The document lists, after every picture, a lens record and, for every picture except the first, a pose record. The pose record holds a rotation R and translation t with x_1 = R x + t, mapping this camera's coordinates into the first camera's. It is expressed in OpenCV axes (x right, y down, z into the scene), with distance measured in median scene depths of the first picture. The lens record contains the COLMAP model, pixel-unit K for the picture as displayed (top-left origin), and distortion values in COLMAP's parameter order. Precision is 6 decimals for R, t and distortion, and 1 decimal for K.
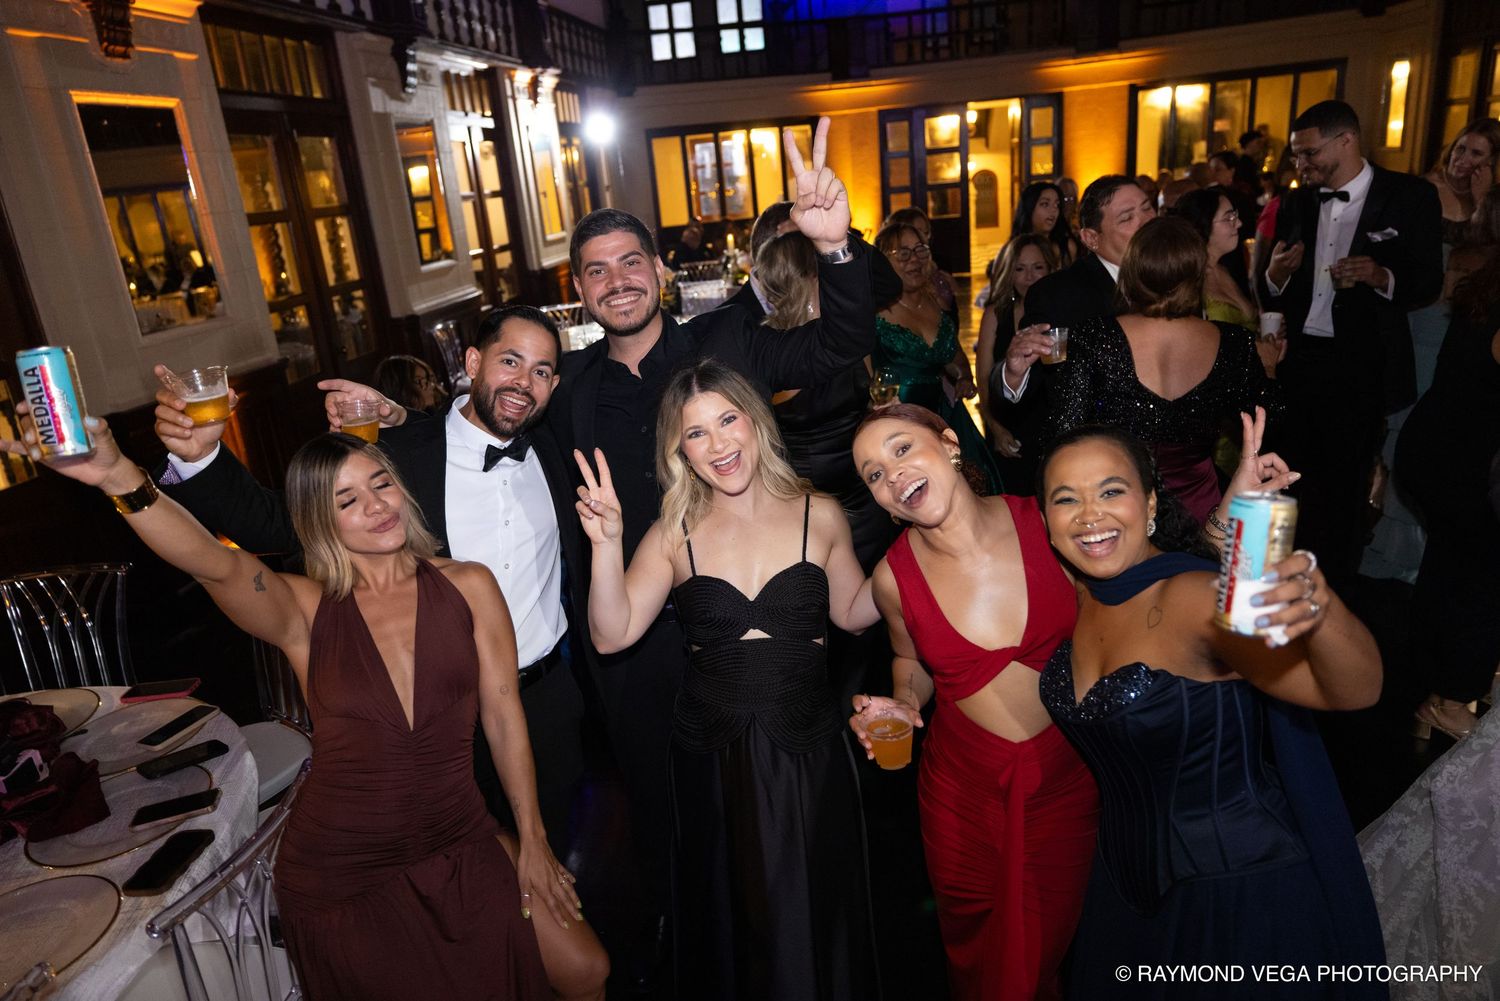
lens RADIAL K [[1002.3, 0, 737.9], [0, 1002.3, 493.9], [0, 0, 1]] dist [-0.003994, 0.001760]
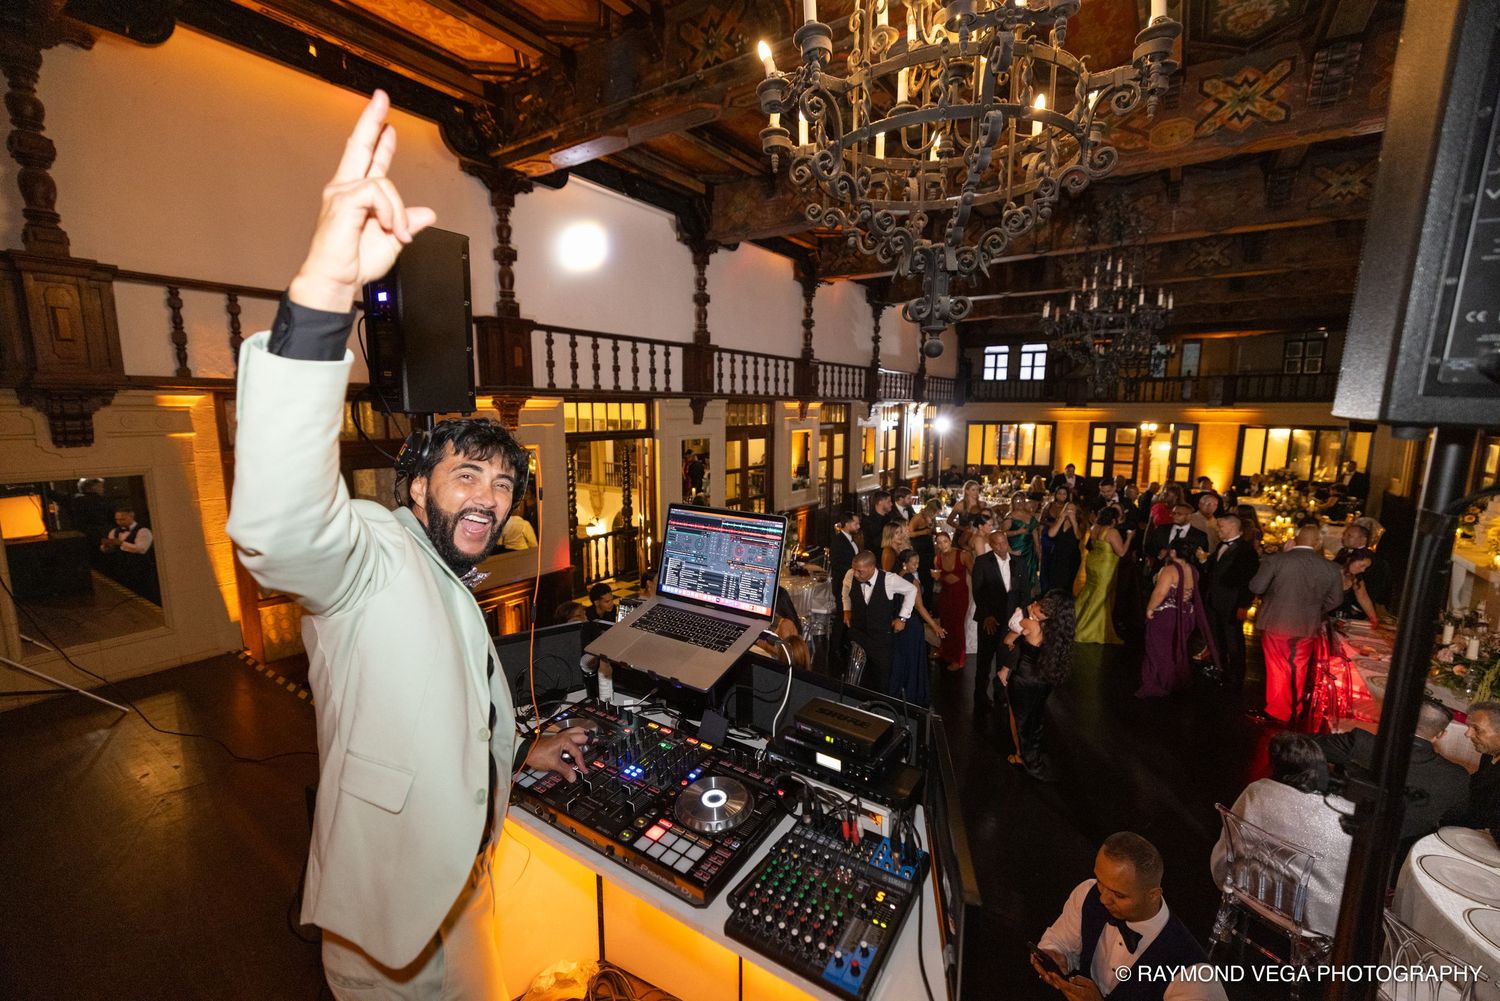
lens RADIAL K [[633.2, 0, 753.3], [0, 633.2, 499.3], [0, 0, 1]] dist [0.007670, -0.001147]
pose [[0.896549, 0.161480, -0.412461, 0.093356], [-0.220965, 0.970089, -0.100509, 0.051129], [0.383894, 0.181251, 0.905414, -0.427794]]
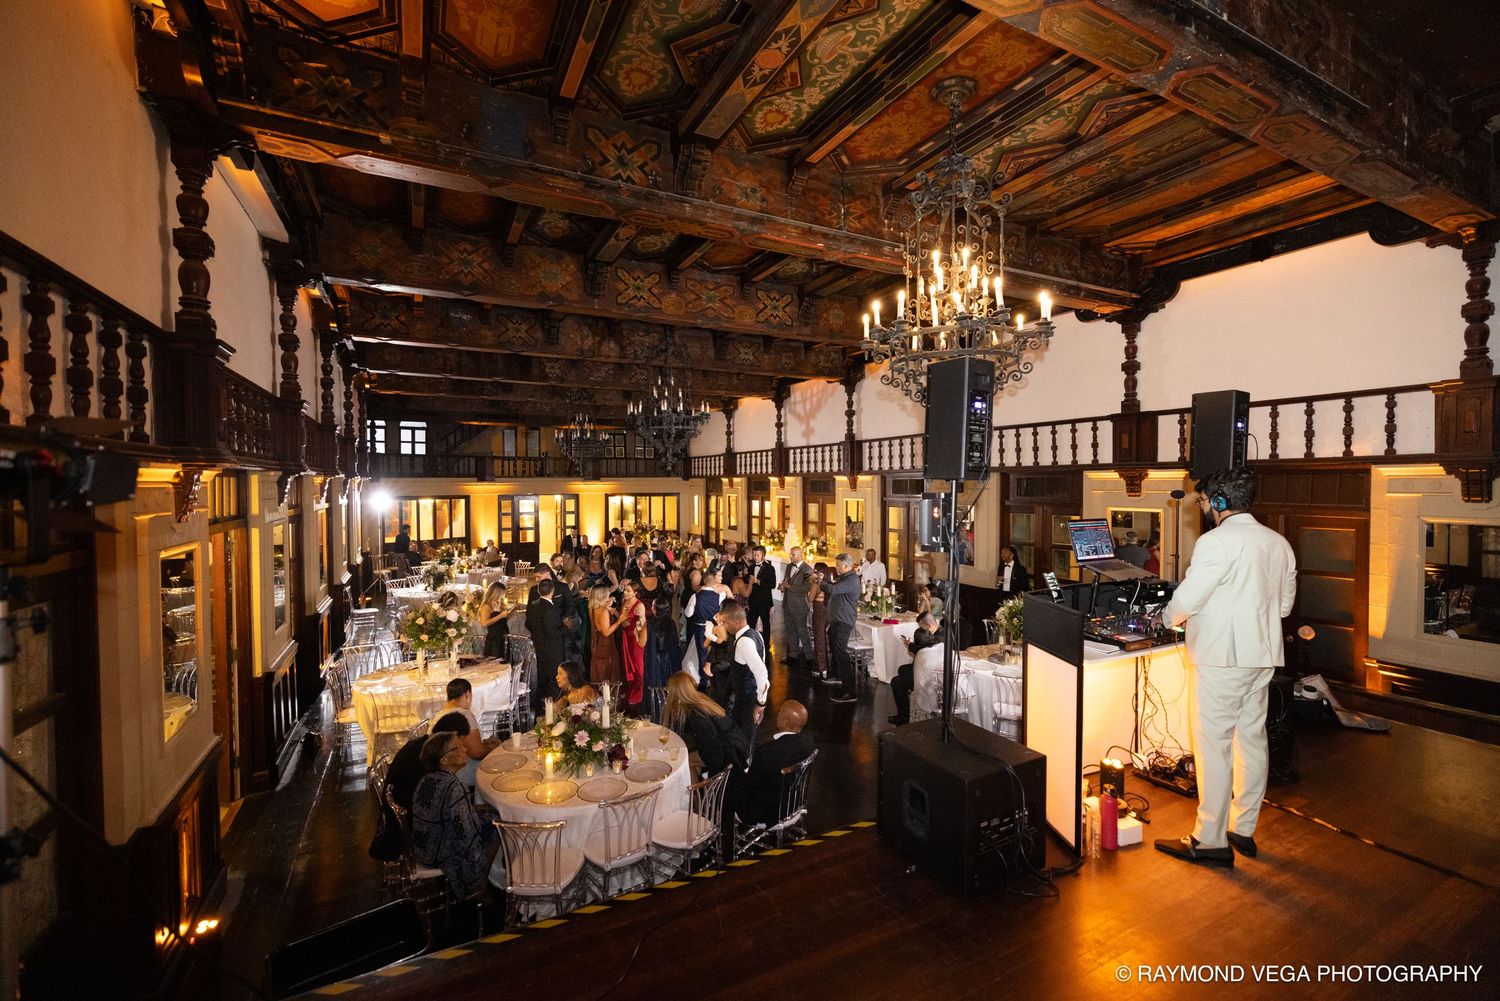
lens RADIAL K [[633.2, 0, 753.8], [0, 633.2, 495.4], [0, 0, 1]] dist [0.007670, -0.001147]
pose [[0.803379, 0.081070, 0.589924, -0.263964], [0.112884, 0.951990, -0.284556, 0.095960], [-0.584671, 0.295200, 0.755657, -0.449429]]
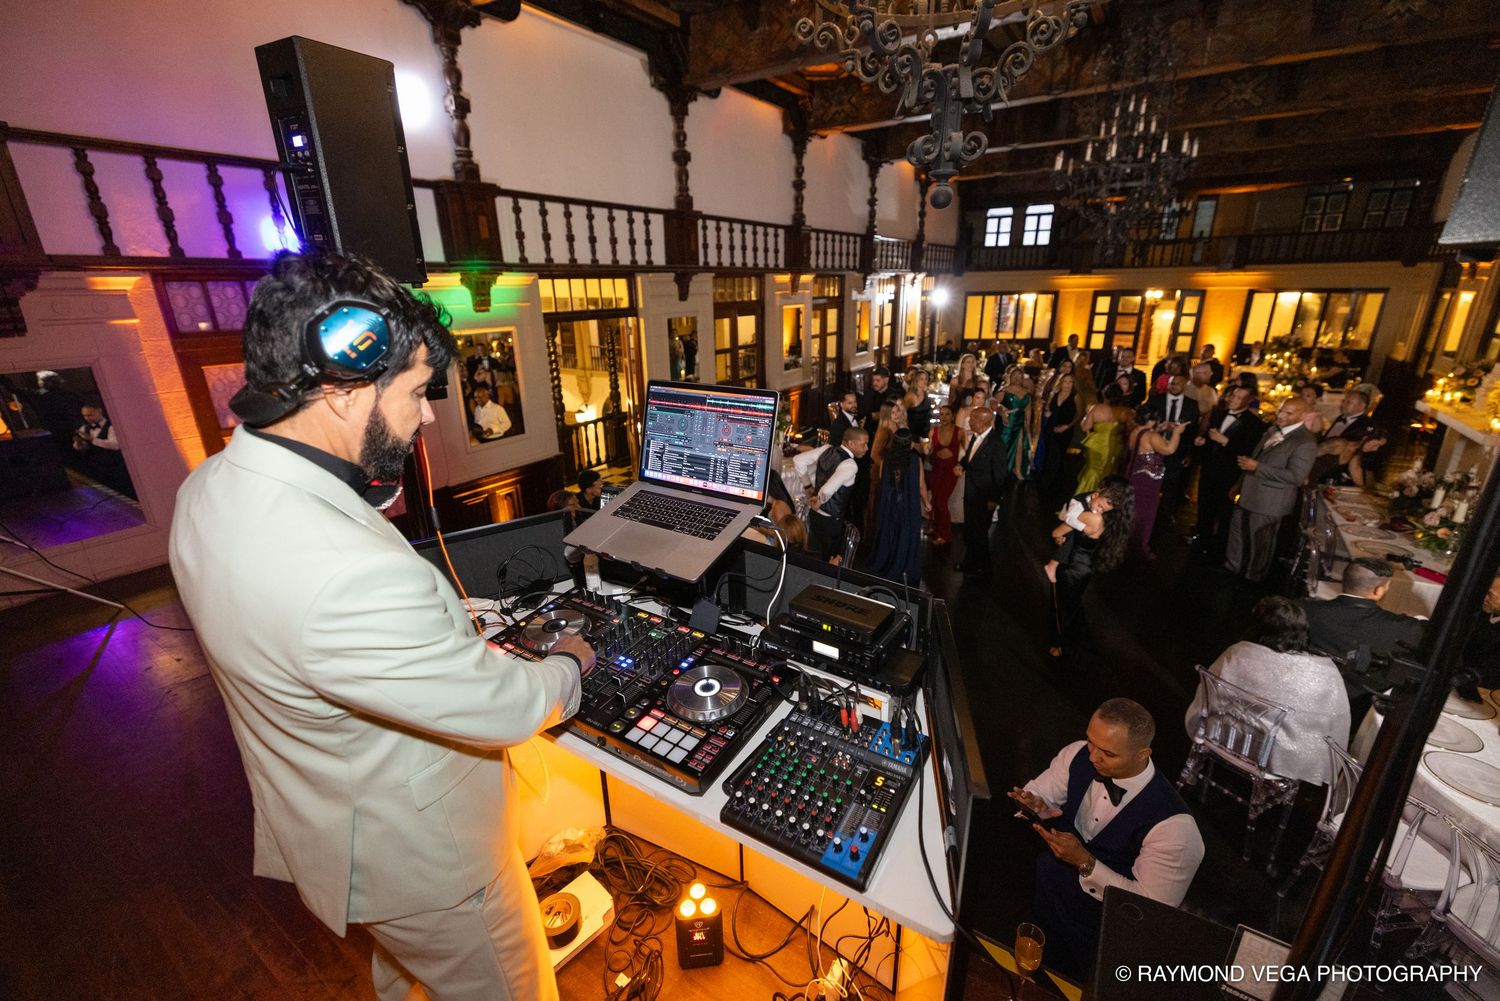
lens RADIAL K [[633.2, 0, 752.9], [0, 633.2, 498.7], [0, 0, 1]] dist [0.007670, -0.001147]
pose [[0.905105, 0.211072, -0.369099, 0.090735], [-0.196894, 0.977463, 0.076145, 0.051320], [0.376852, 0.003755, 0.926266, -0.420079]]
